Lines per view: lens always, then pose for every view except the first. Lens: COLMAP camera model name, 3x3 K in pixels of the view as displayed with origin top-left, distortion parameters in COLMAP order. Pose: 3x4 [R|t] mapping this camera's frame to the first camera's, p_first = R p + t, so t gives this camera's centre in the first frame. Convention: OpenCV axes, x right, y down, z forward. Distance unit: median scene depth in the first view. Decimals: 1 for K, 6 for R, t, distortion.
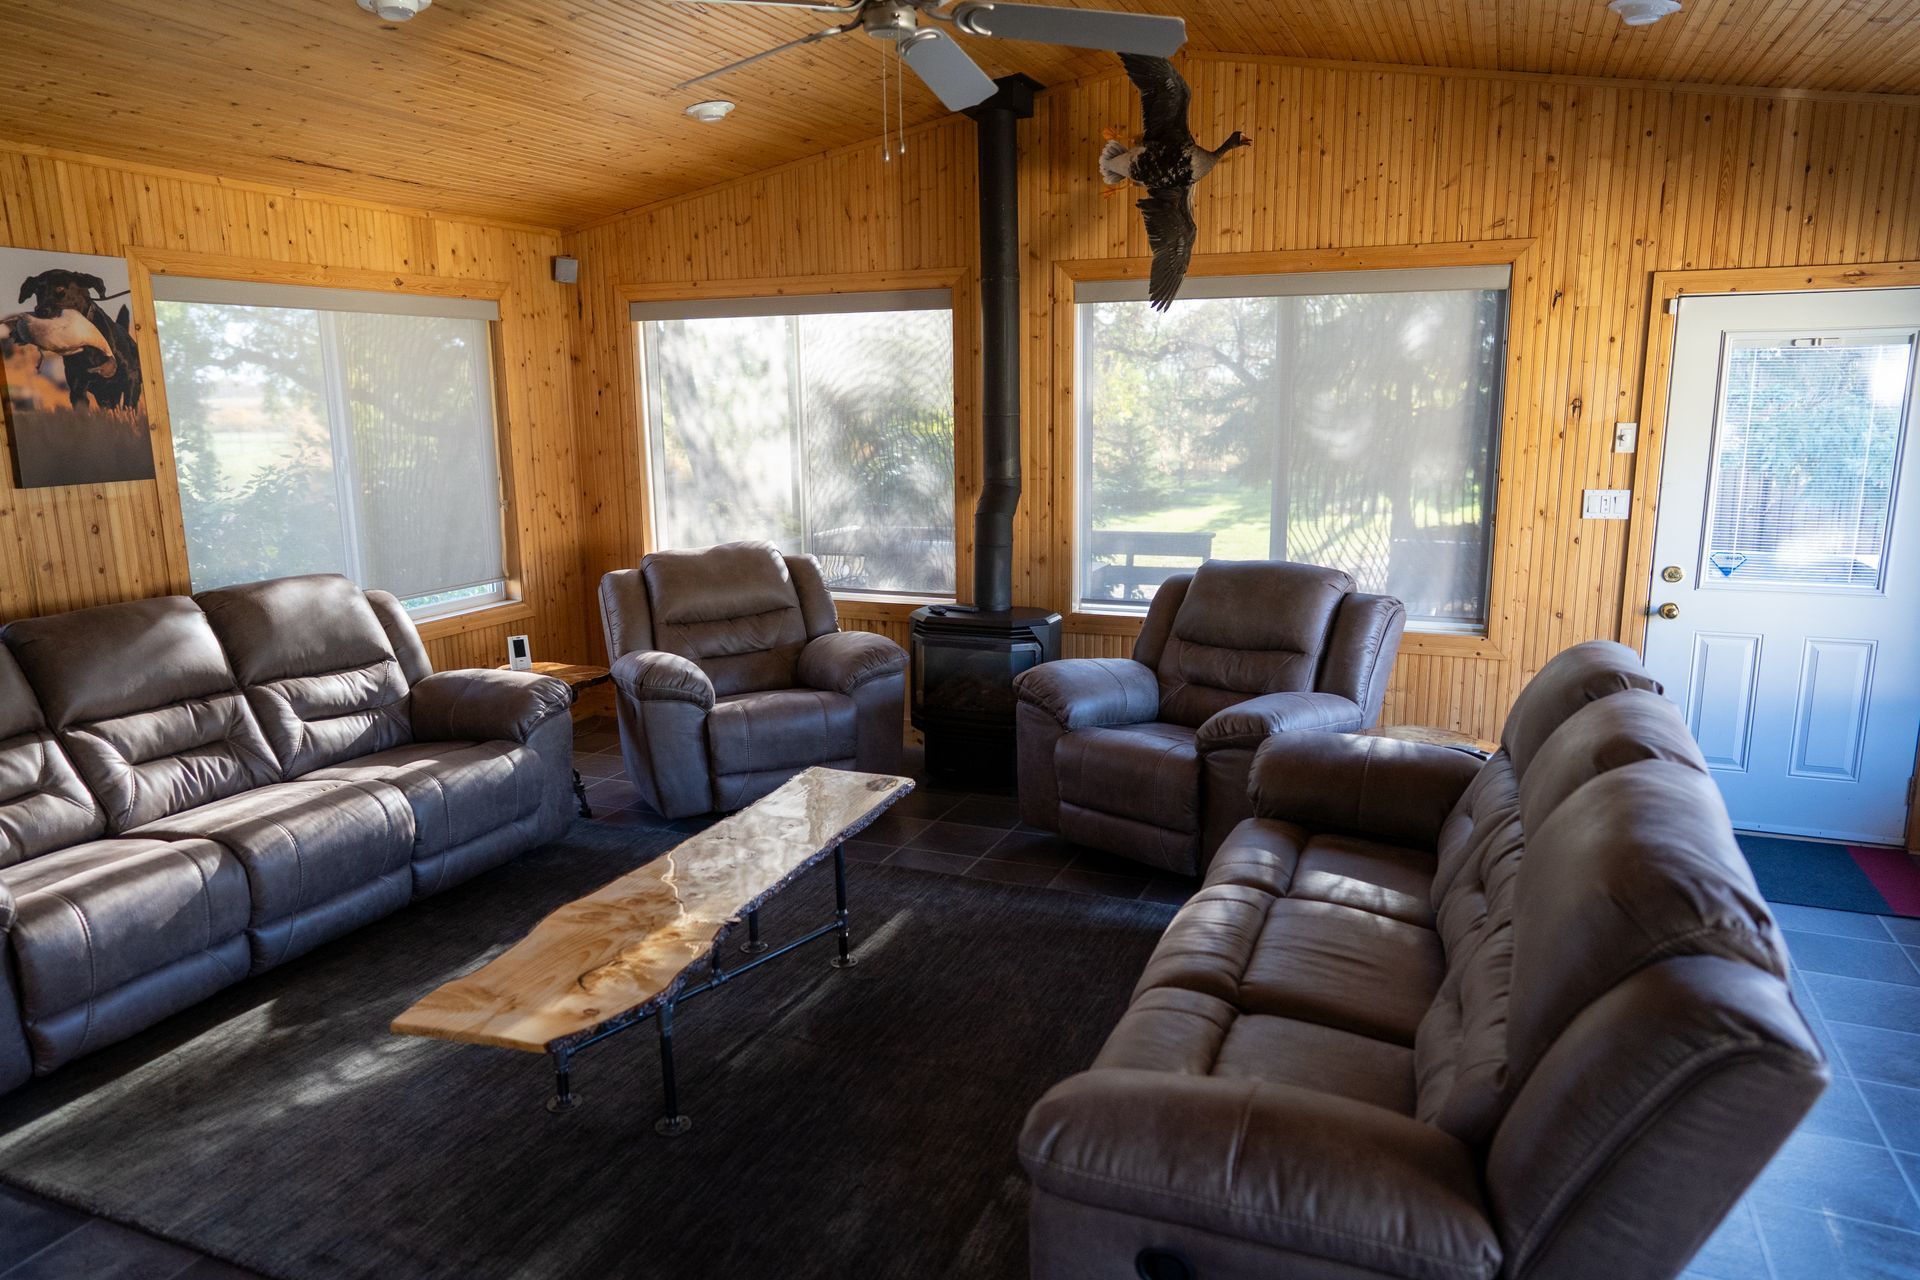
lens RADIAL K [[1301.4, 0, 968.2], [0, 1301.4, 652.8], [0, 0, 1]] dist [-0.038315, 0.046237]
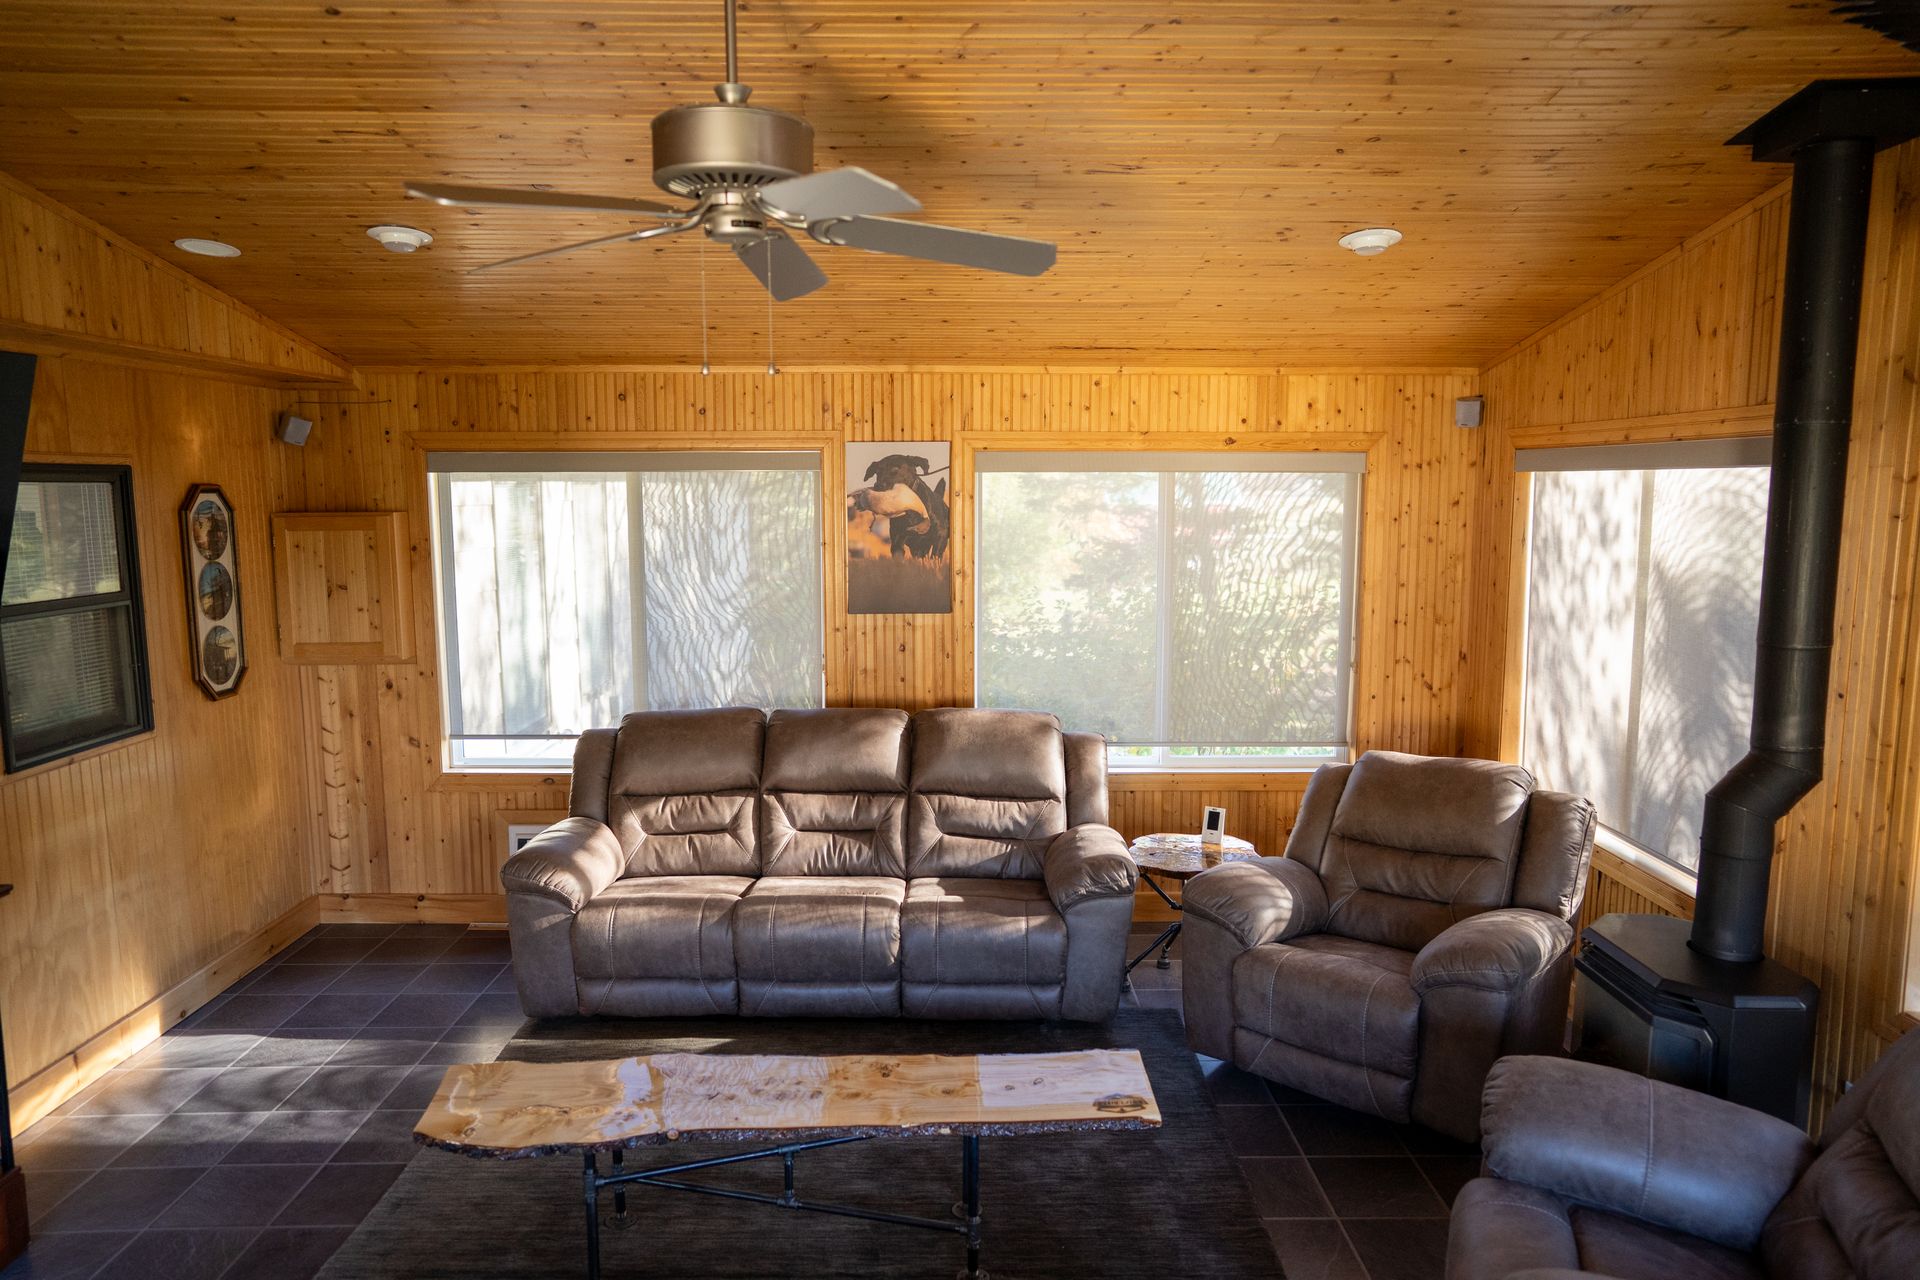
lens RADIAL K [[1301.4, 0, 966.7], [0, 1301.4, 642.1], [0, 0, 1]] dist [-0.038315, 0.046237]
pose [[0.383831, 0.125517, -0.914833, 0.483528], [-0.188900, 0.980440, 0.055263, -0.165006], [0.903875, 0.151601, 0.400034, 0.473194]]
